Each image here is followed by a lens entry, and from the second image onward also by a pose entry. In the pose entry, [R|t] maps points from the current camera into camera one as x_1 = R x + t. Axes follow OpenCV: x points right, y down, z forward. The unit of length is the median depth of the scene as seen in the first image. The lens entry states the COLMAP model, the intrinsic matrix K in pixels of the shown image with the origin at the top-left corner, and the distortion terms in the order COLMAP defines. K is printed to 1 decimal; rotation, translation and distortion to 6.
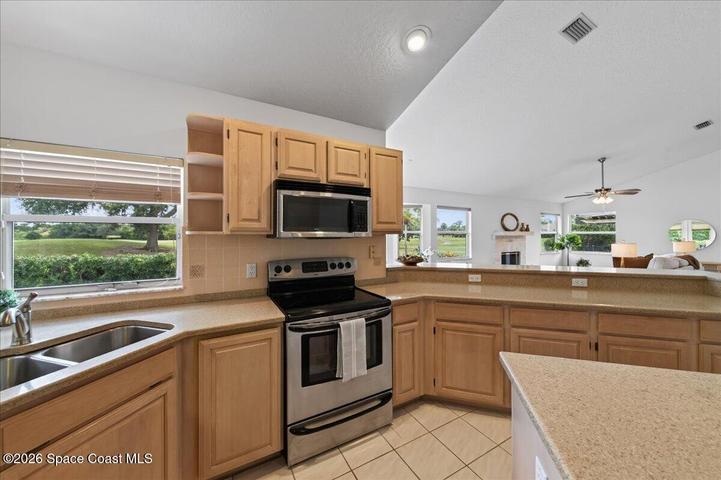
lens RADIAL K [[256.1, 0, 359.9], [0, 256.1, 235.0], [0, 0, 1]] dist [-0.001290, -0.000227]
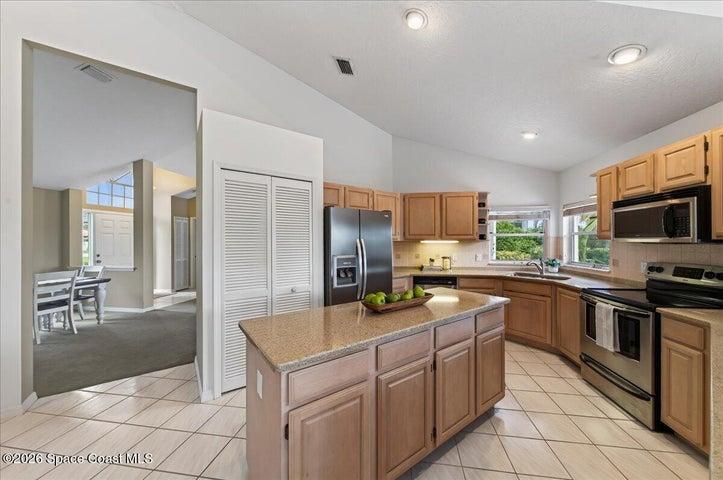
lens RADIAL K [[256.8, 0, 363.8], [0, 256.8, 240.8], [0, 0, 1]] dist [-0.001290, -0.000227]
pose [[-0.604975, 0.003447, -0.796237, 1.285729], [0.007038, 0.999975, -0.001019, -0.005474], [0.796214, -0.006220, -0.604984, 0.578639]]
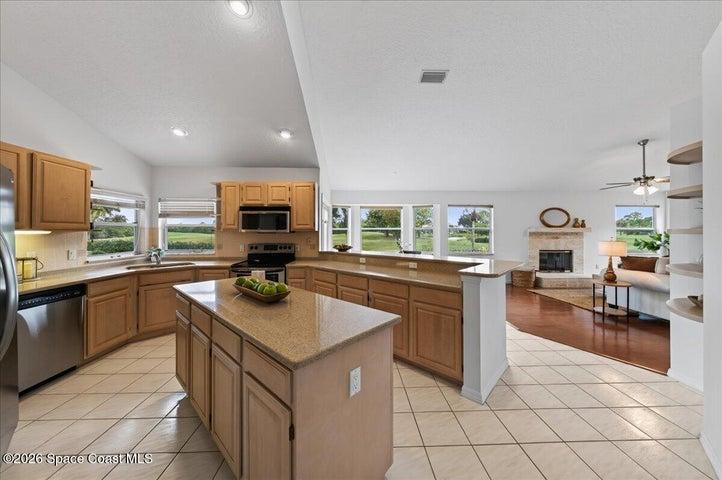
lens RADIAL K [[256.4, 0, 365.9], [0, 256.4, 234.9], [0, 0, 1]] dist [-0.001290, -0.000227]
pose [[0.898336, 0.009825, -0.439199, 1.252710], [-0.002291, 0.999841, 0.017682, -0.008653], [0.439302, -0.014878, 0.898216, -0.397710]]
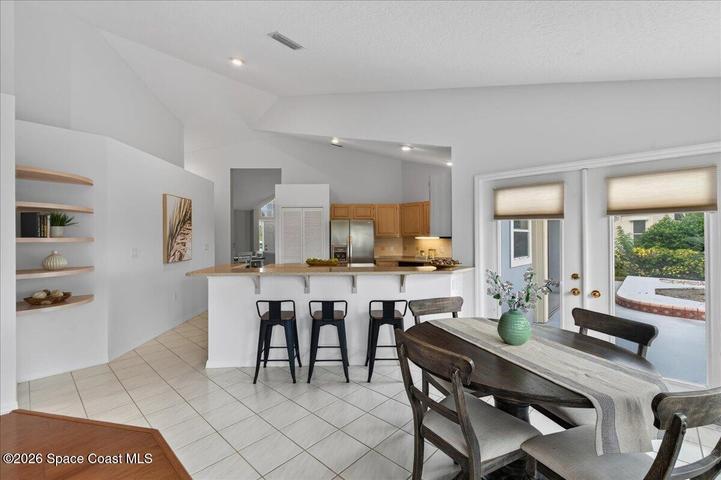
lens RADIAL K [[318.9, 0, 354.7], [0, 318.9, 236.2], [0, 0, 1]] dist [0.001826, -0.000033]
pose [[-0.952360, 0.007457, -0.304886, 1.083117], [0.010033, 0.999926, -0.006885, 0.002587], [0.304812, -0.009615, -0.952364, 2.544467]]
